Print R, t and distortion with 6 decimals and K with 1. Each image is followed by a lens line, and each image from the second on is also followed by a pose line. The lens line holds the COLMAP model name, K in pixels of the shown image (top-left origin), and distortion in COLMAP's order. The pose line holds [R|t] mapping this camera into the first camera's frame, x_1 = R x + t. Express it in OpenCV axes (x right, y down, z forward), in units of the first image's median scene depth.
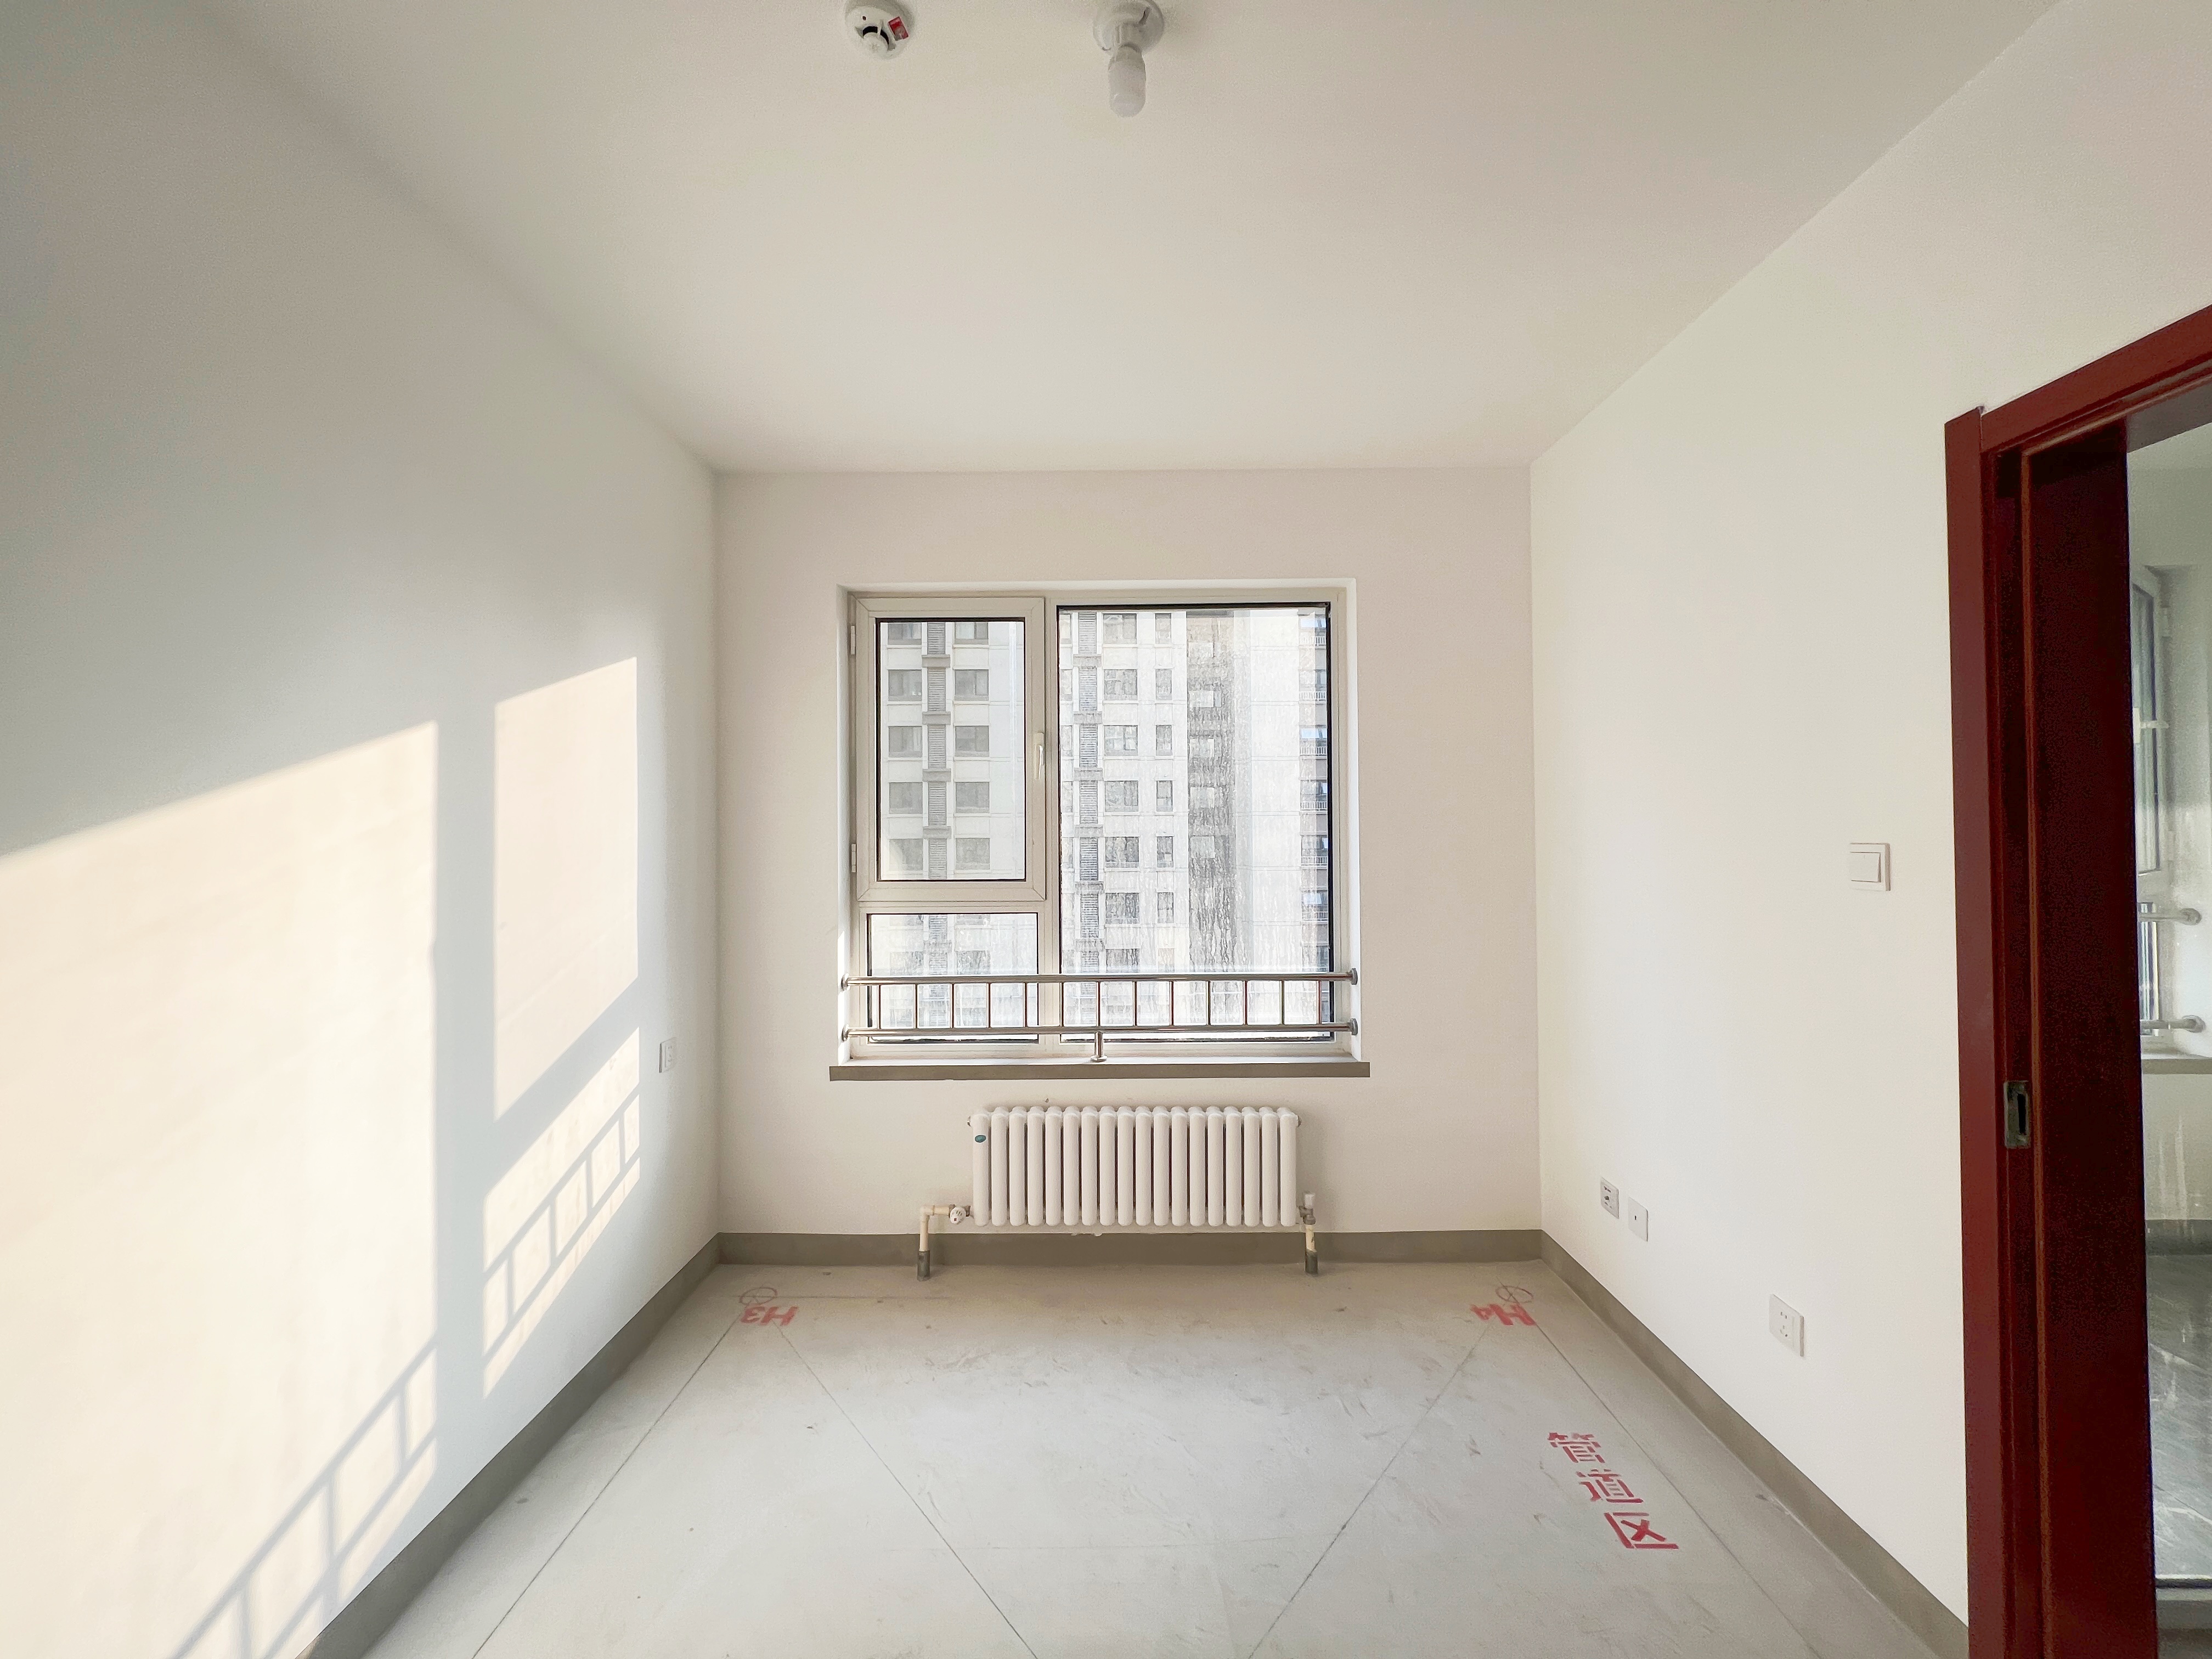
lens RADIAL K [[871.5, 0, 1106.0], [0, 871.5, 829.5], [0, 0, 1]] dist [-0.002267, 0.000090]
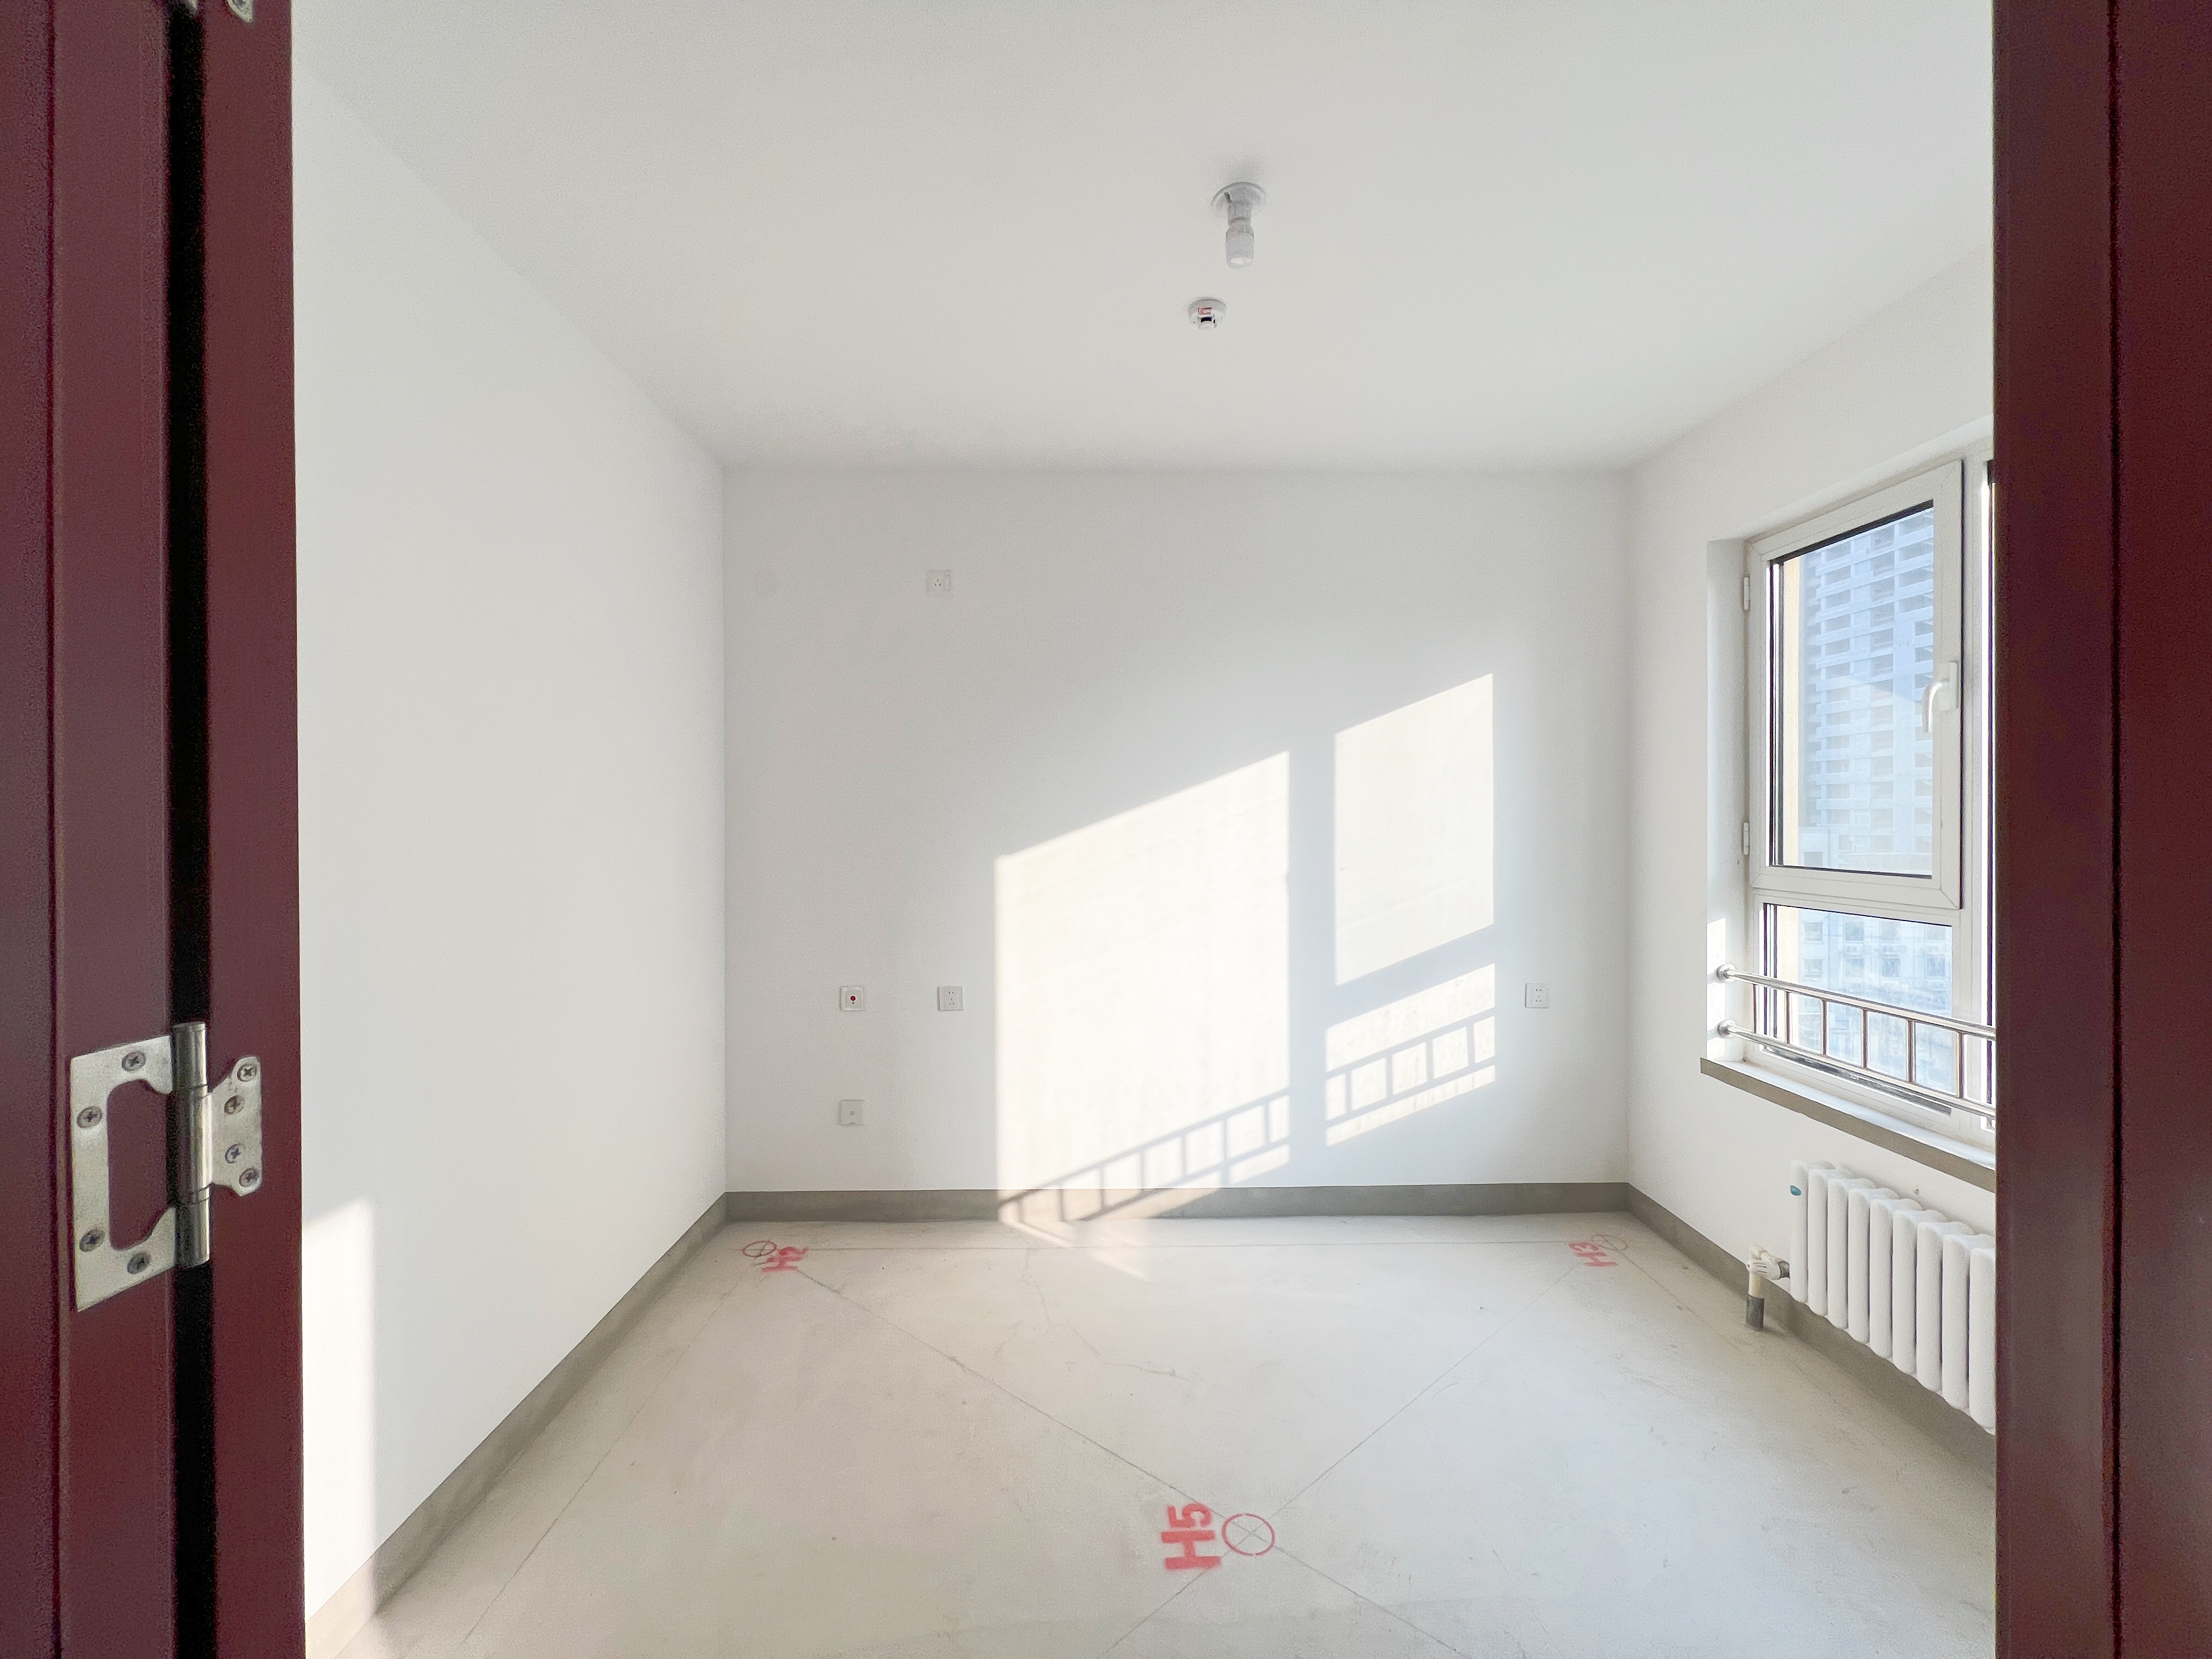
lens RADIAL K [[871.5, 0, 1106.0], [0, 871.5, 829.5], [0, 0, 1]] dist [-0.002267, 0.000090]
pose [[0.043685, 0.022496, -0.998792, 0.826376], [0.009937, 0.999687, 0.022951, -0.004807], [0.998996, -0.010927, 0.043448, 0.441362]]
